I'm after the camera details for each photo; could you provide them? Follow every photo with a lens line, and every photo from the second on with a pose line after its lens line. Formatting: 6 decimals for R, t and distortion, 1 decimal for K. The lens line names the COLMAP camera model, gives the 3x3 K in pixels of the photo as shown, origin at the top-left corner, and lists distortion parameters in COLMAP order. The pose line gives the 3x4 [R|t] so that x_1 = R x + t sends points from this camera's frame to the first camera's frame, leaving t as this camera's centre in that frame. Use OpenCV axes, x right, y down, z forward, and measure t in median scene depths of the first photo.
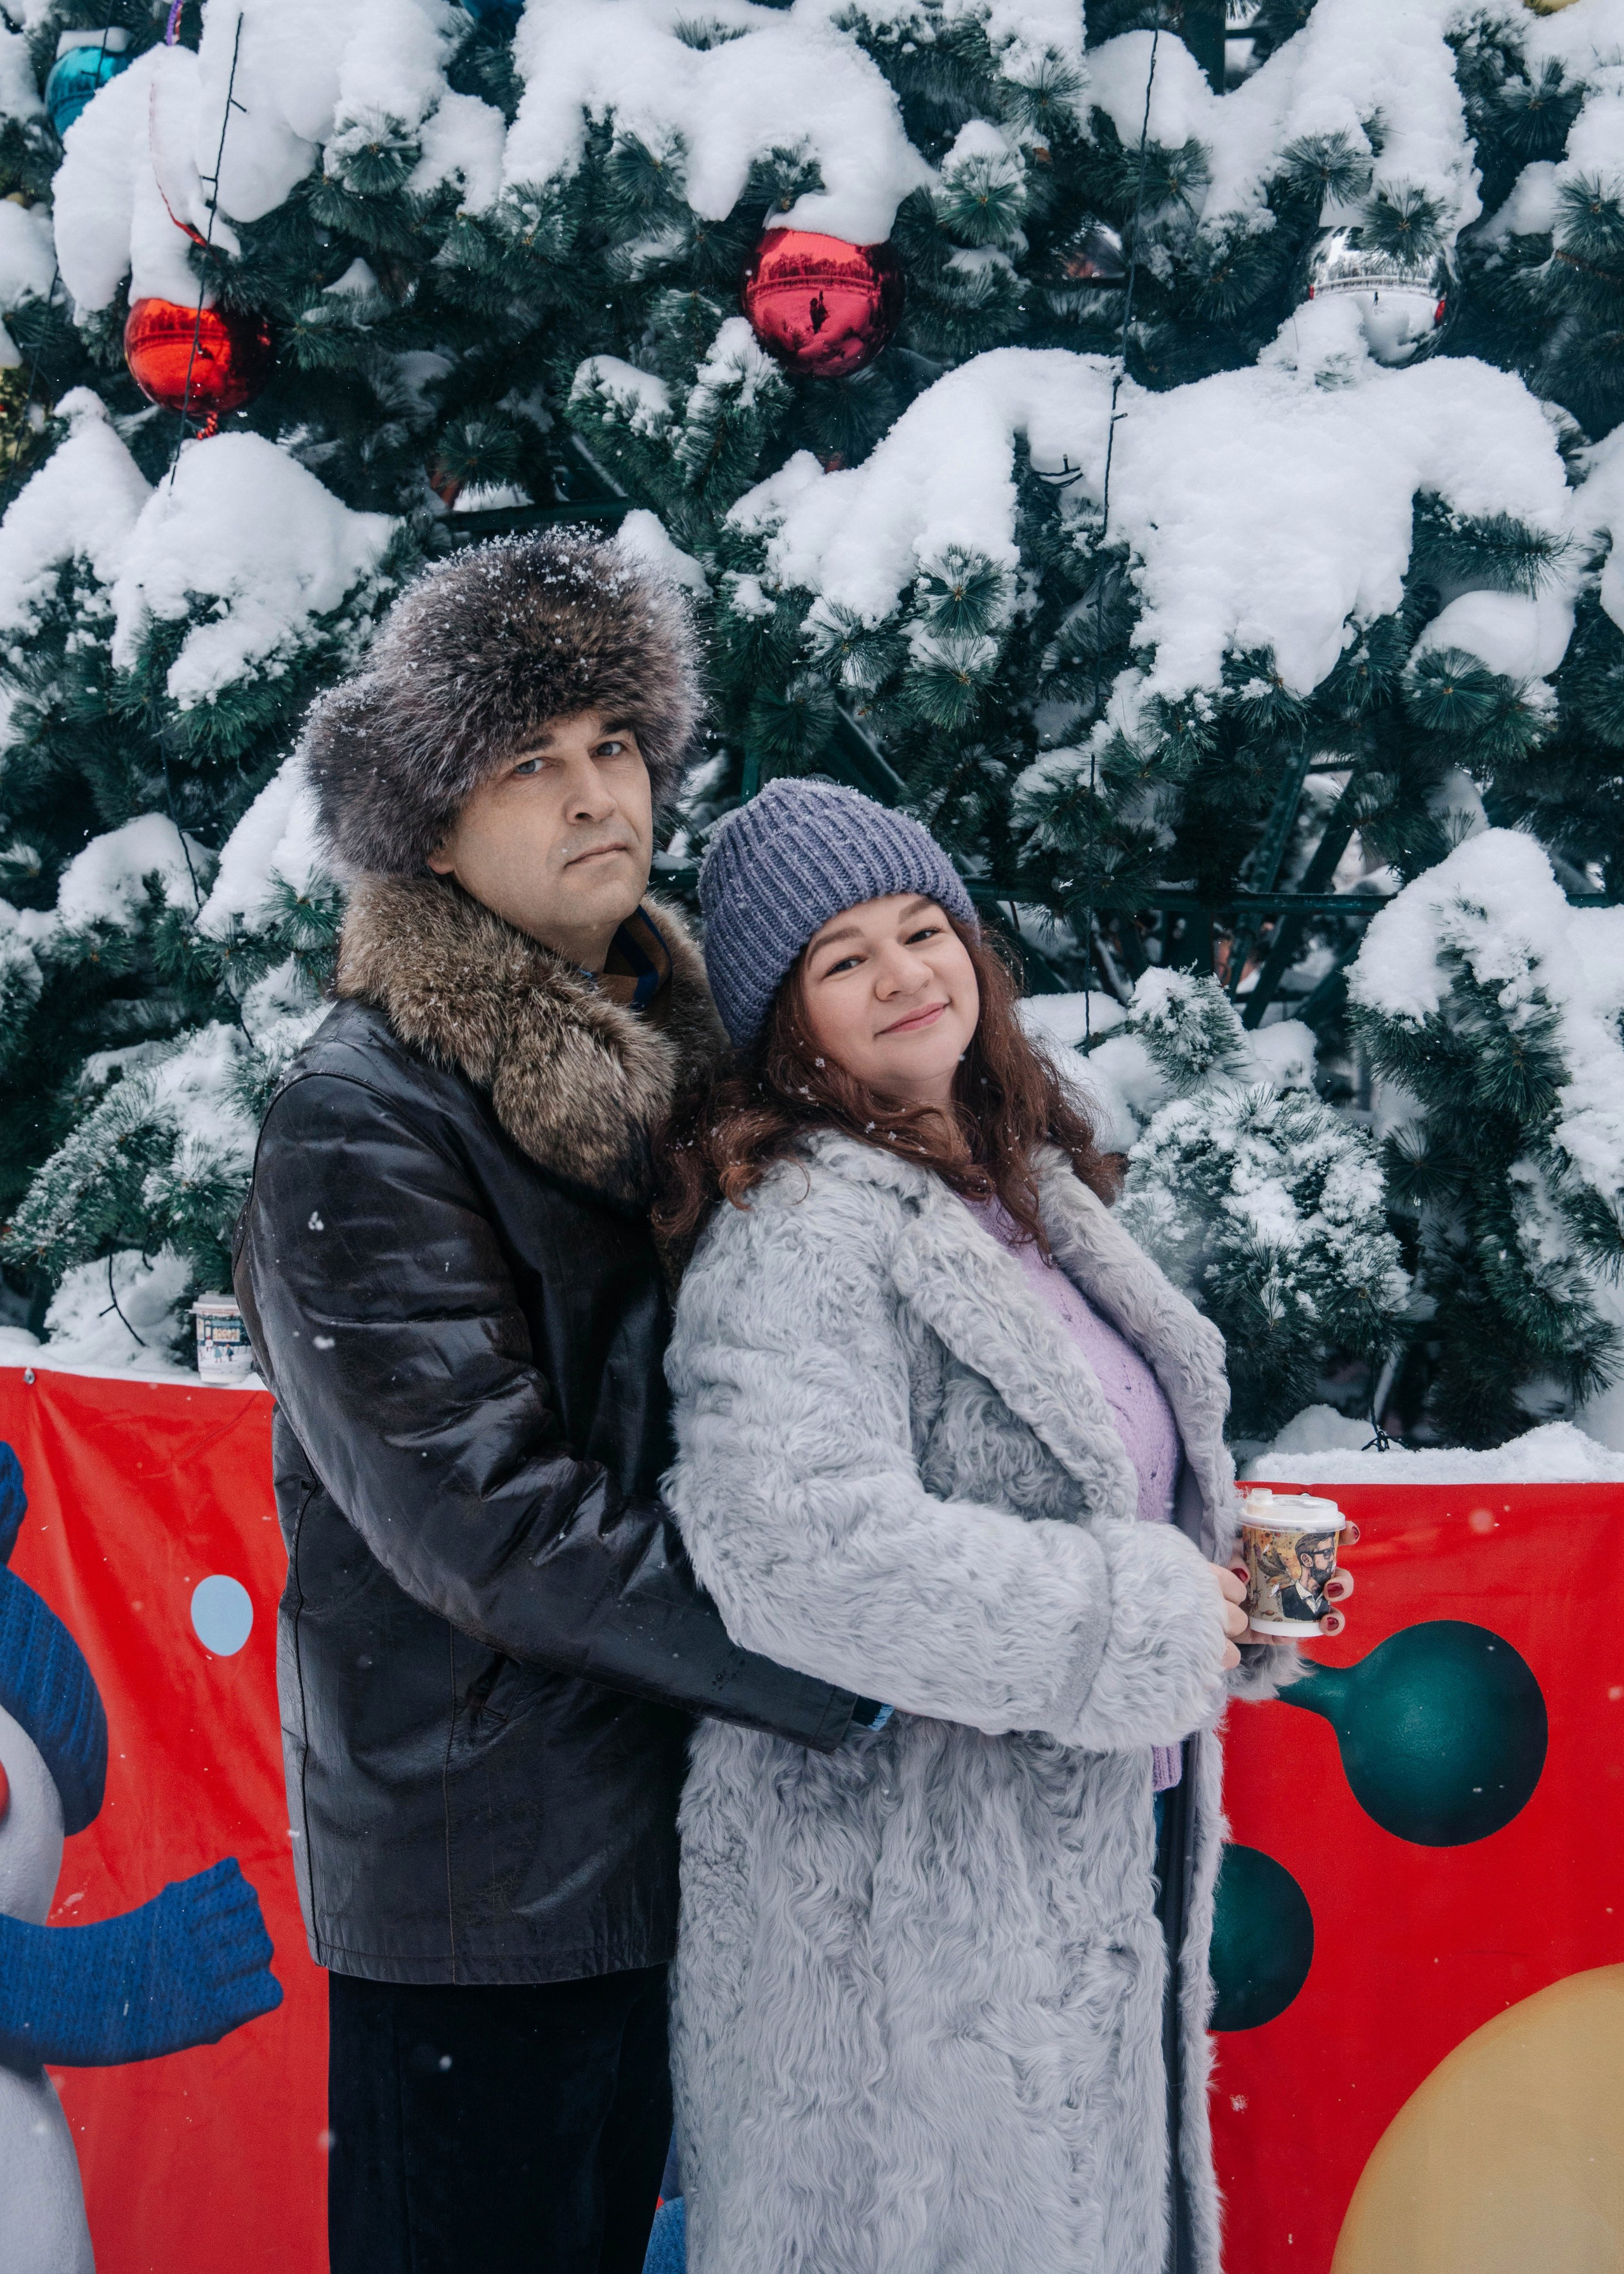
lens RADIAL K [[3505.8, 0, 782.7], [0, 3505.8, 999.6], [0, 0, 1]] dist [0.140997, 0.006698]
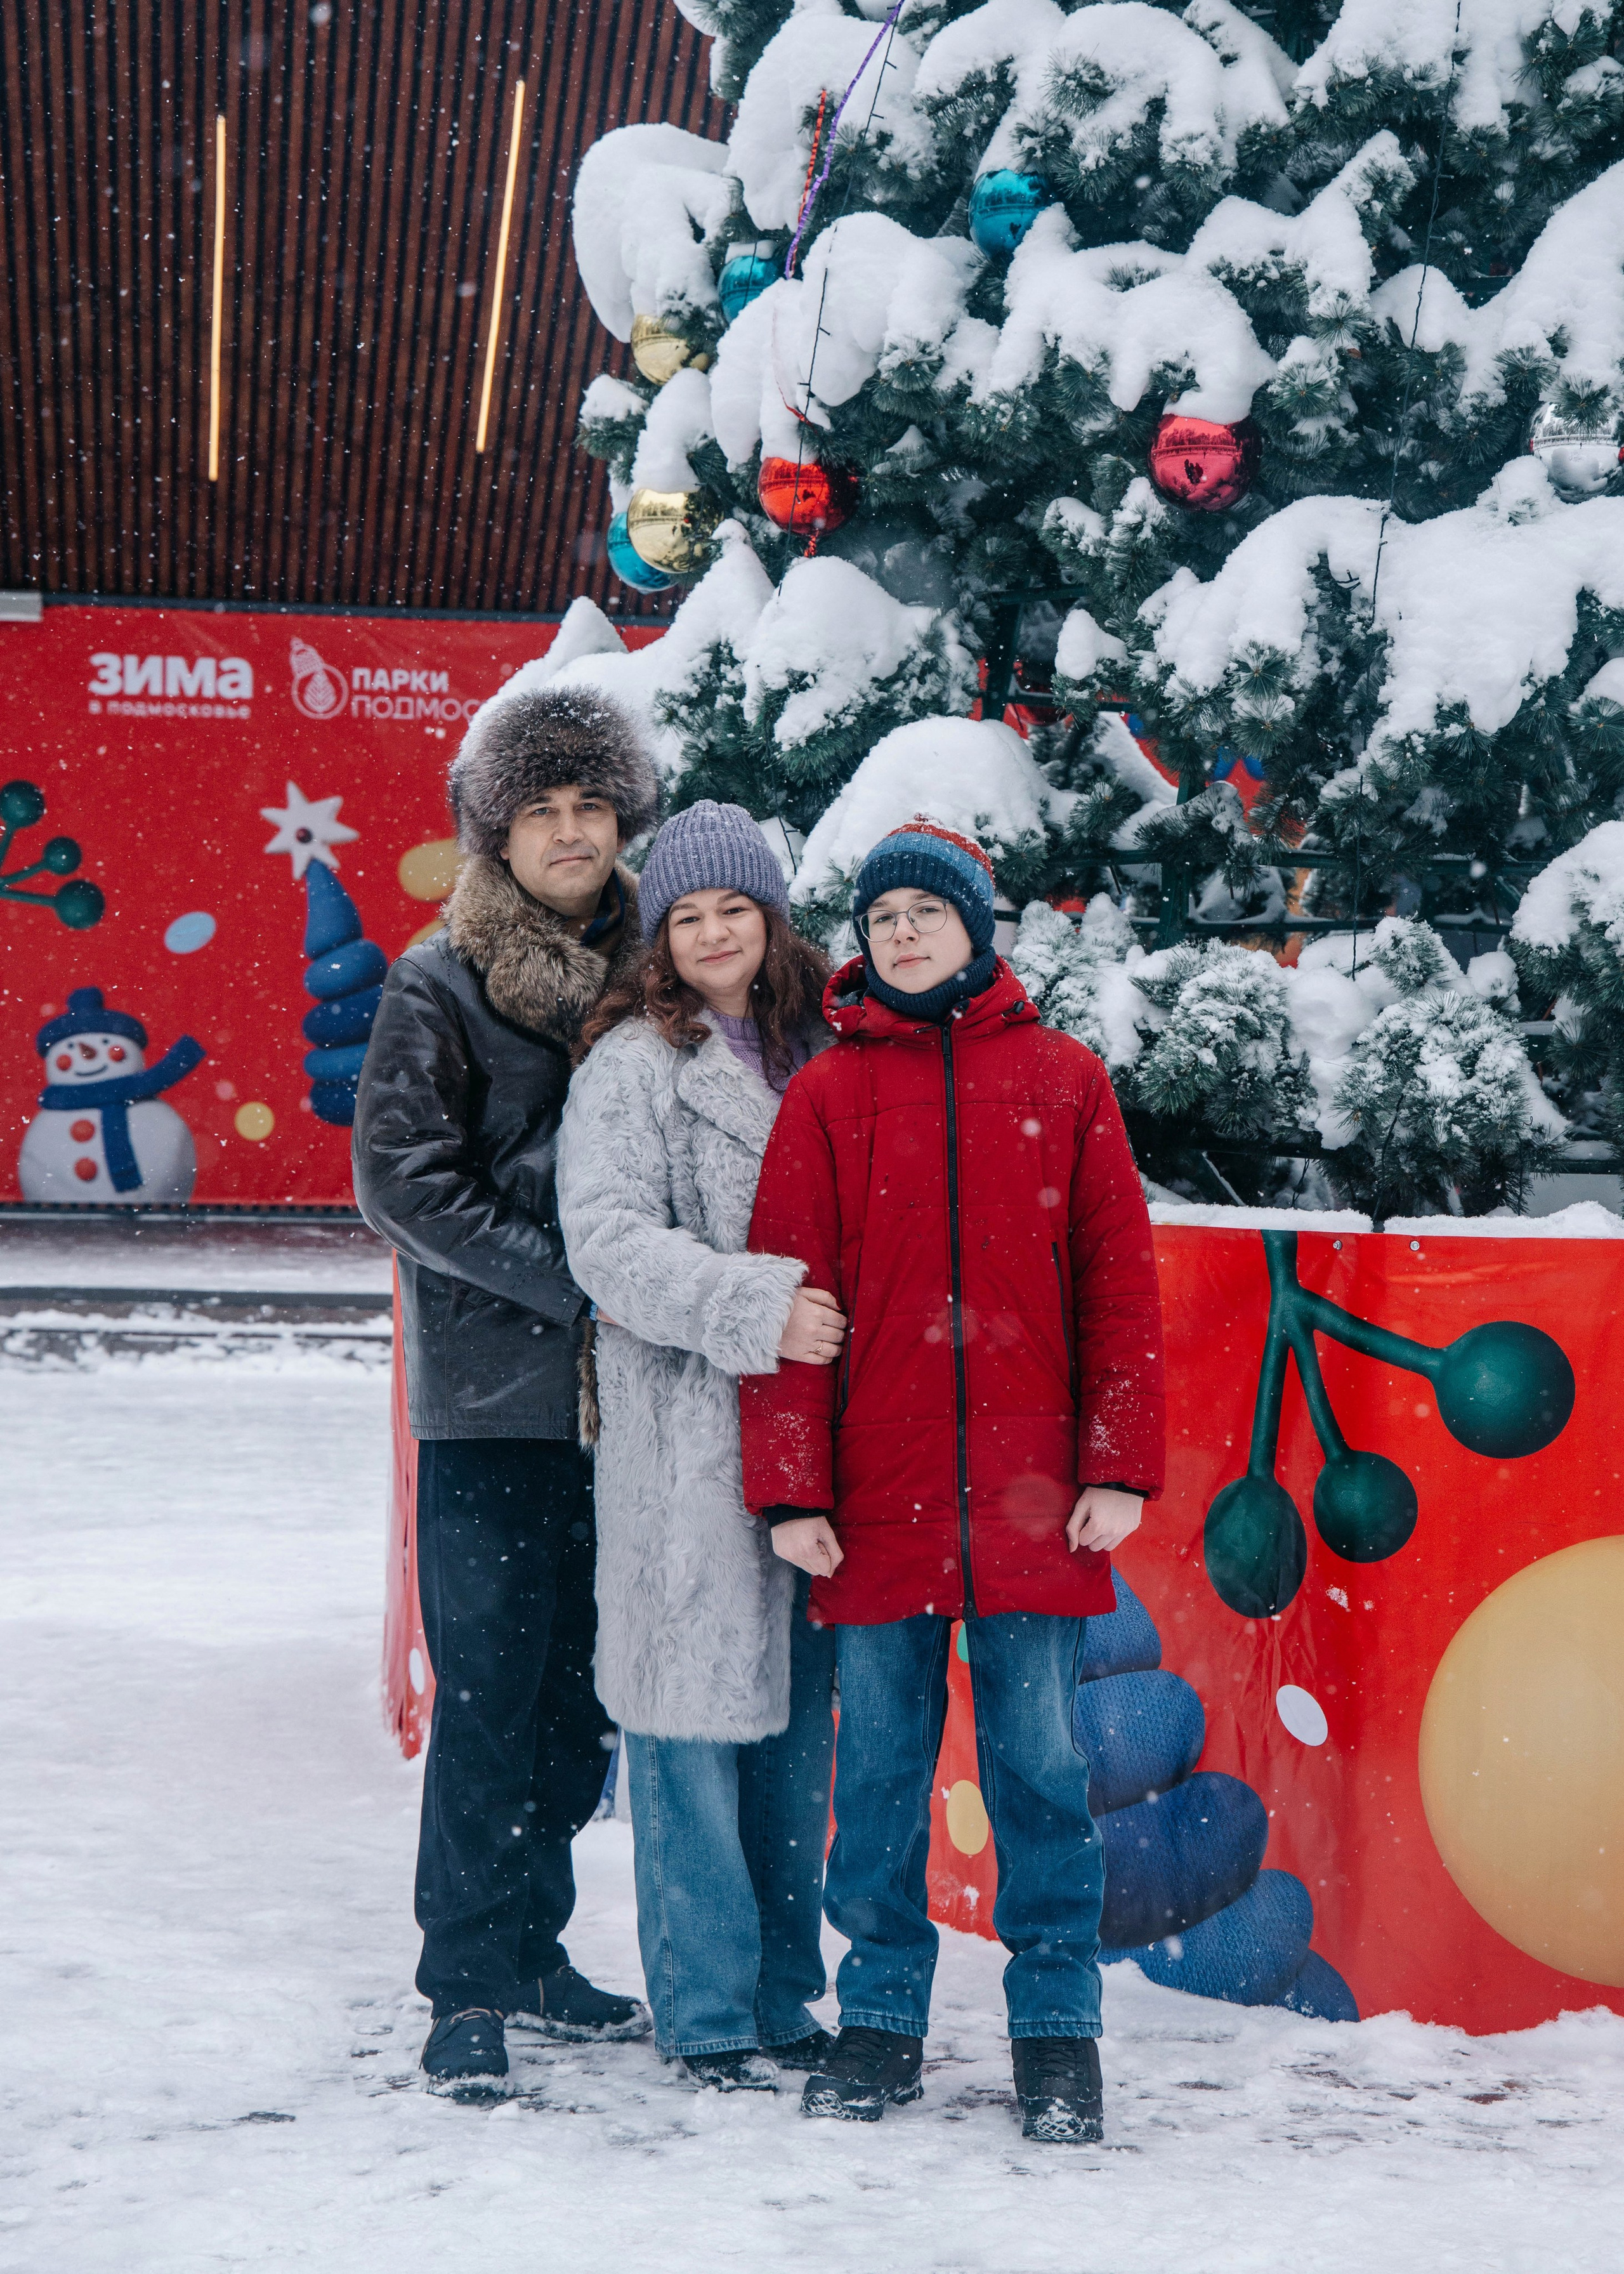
lens RADIAL K [[4460.6, 0, 805.2], [0, 4460.6, 1133.1], [0, 0, 1]] dist [0.224050, 0.204751]
pose [[0.972045, -0.000348, -0.234793, 0.303577], [0.009585, 0.999224, 0.038204, 0.007493], [0.234597, -0.039386, 0.971294, -0.901725]]
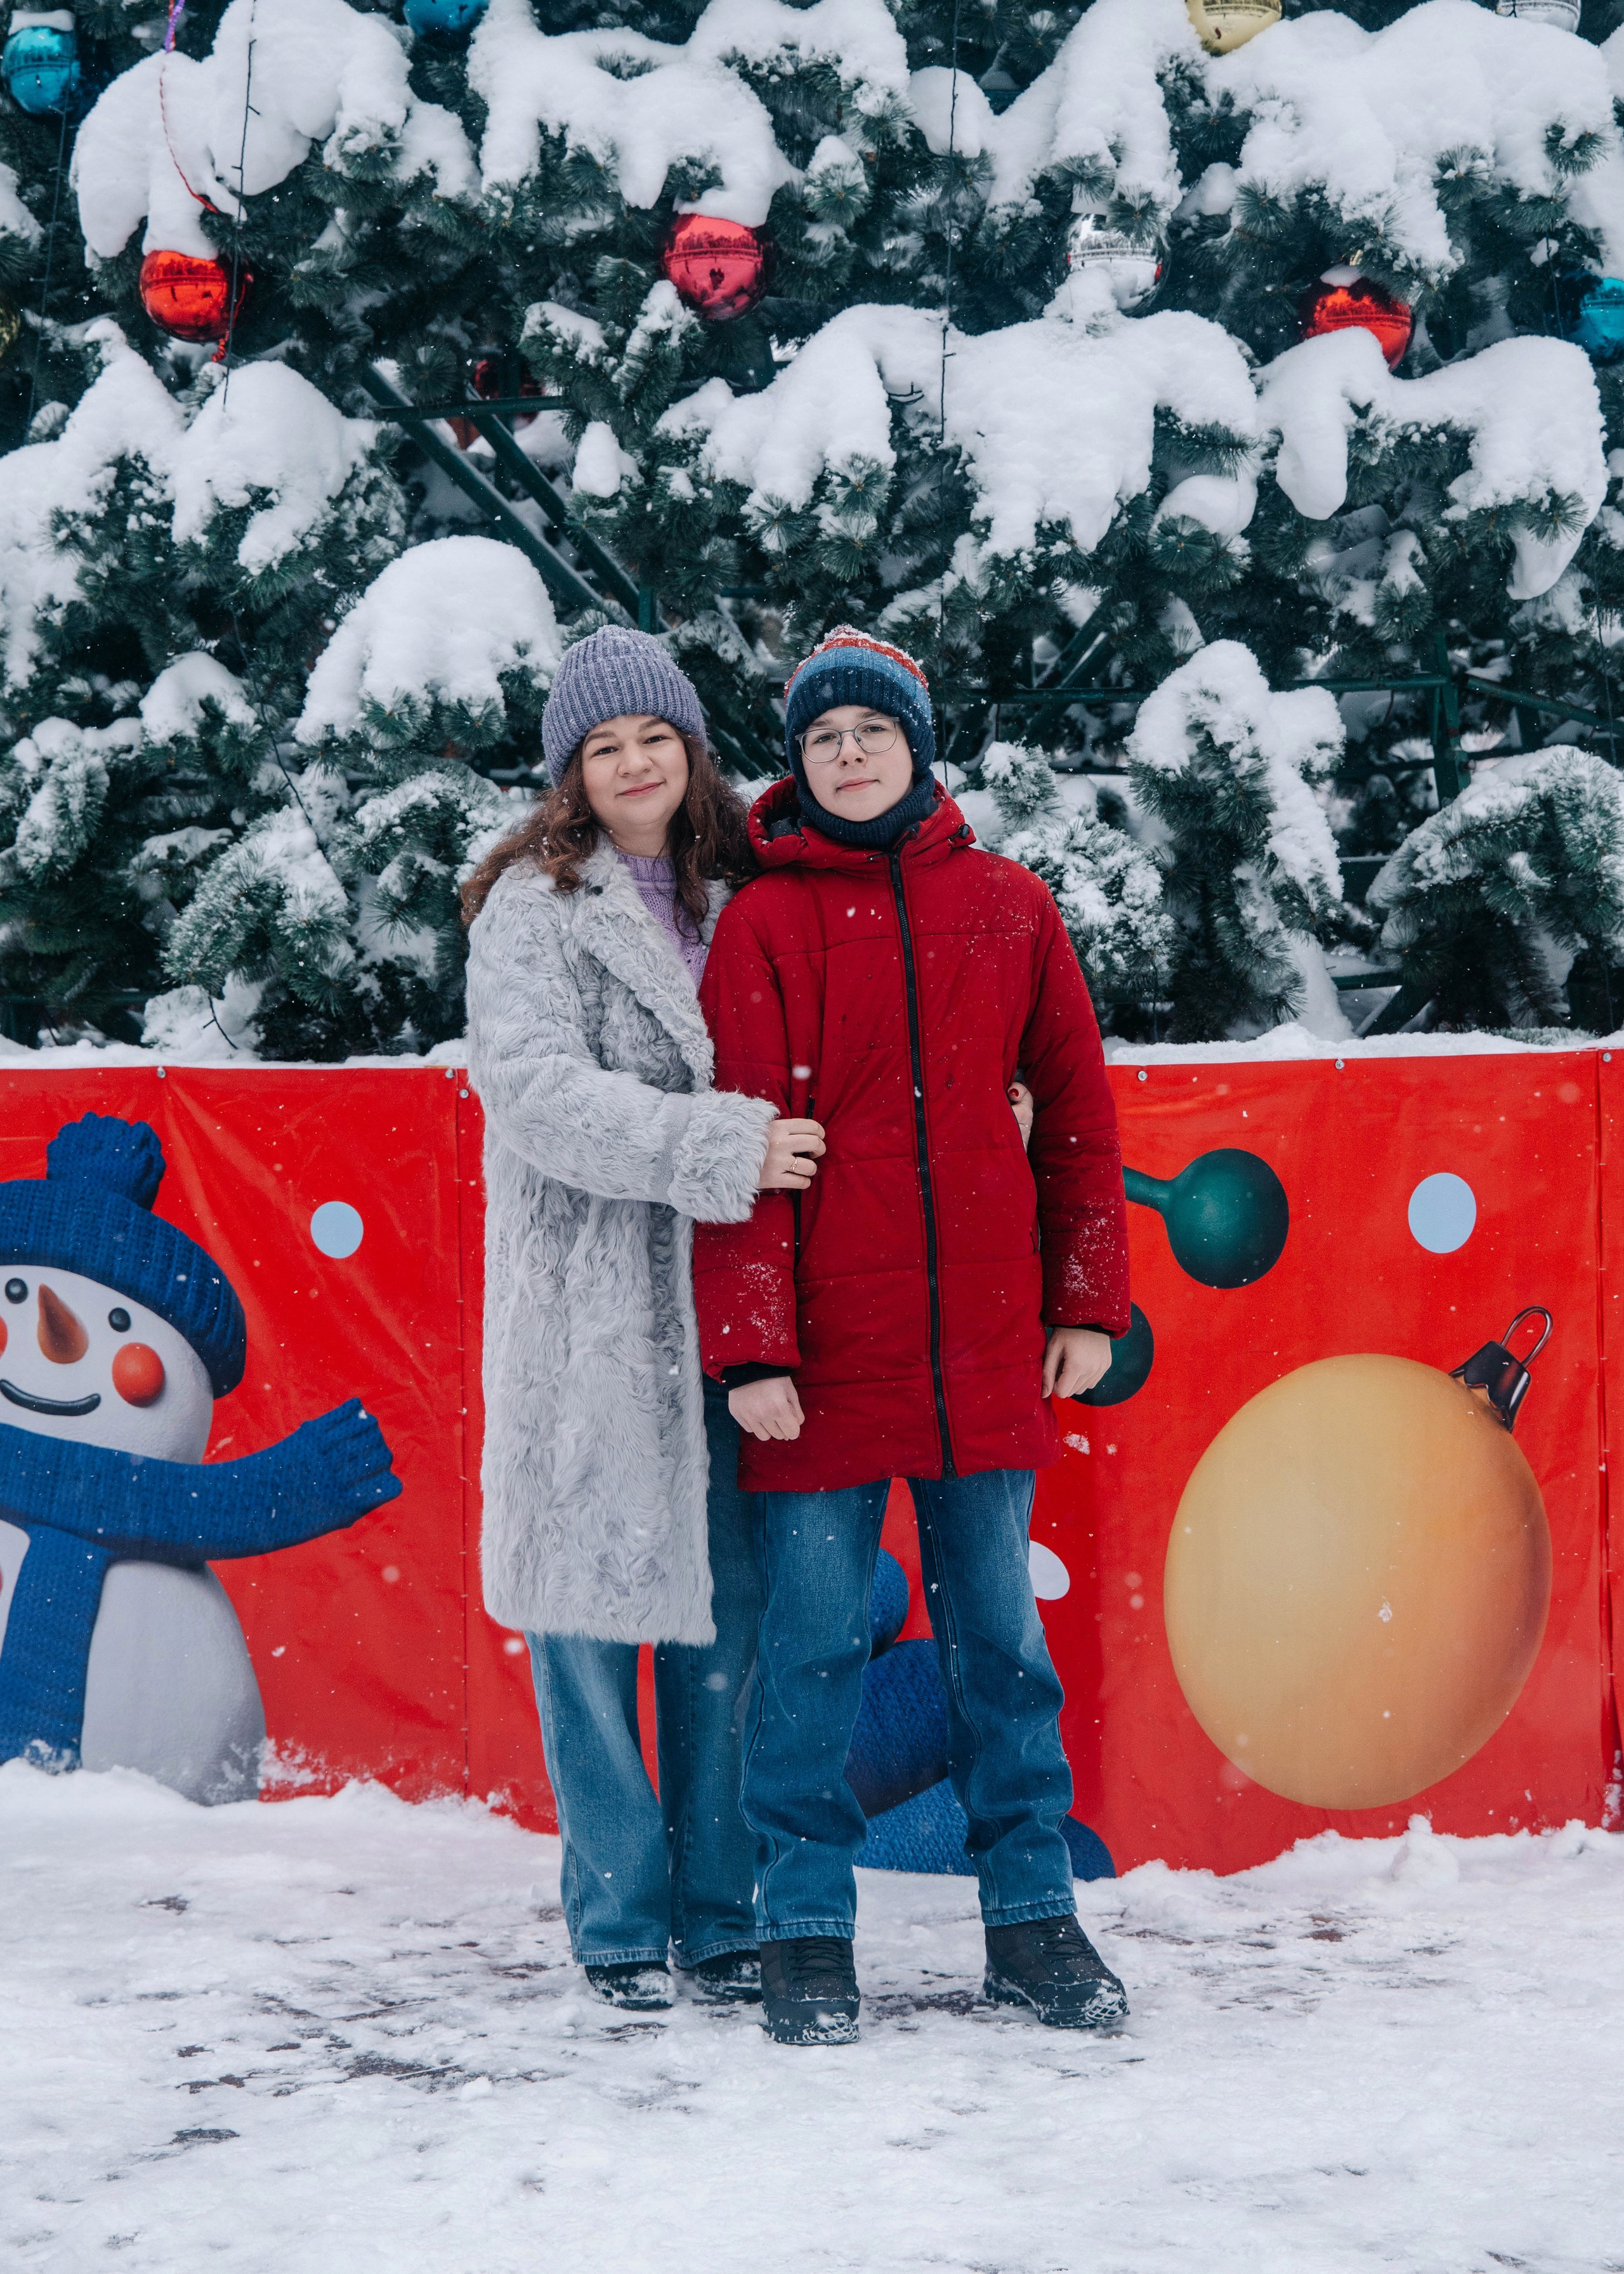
lens RADIAL K [[4326.6, 0, 739.1], [0, 4326.6, 1097.0], [0, 0, 1]] dist [0.206233, 0.120146]
pose [[0.983590, -0.045134, 0.174682, -0.310222], [0.034317, 0.997330, 0.064459, 0.017409], [-0.177125, -0.057407, 0.982513, -0.734324]]
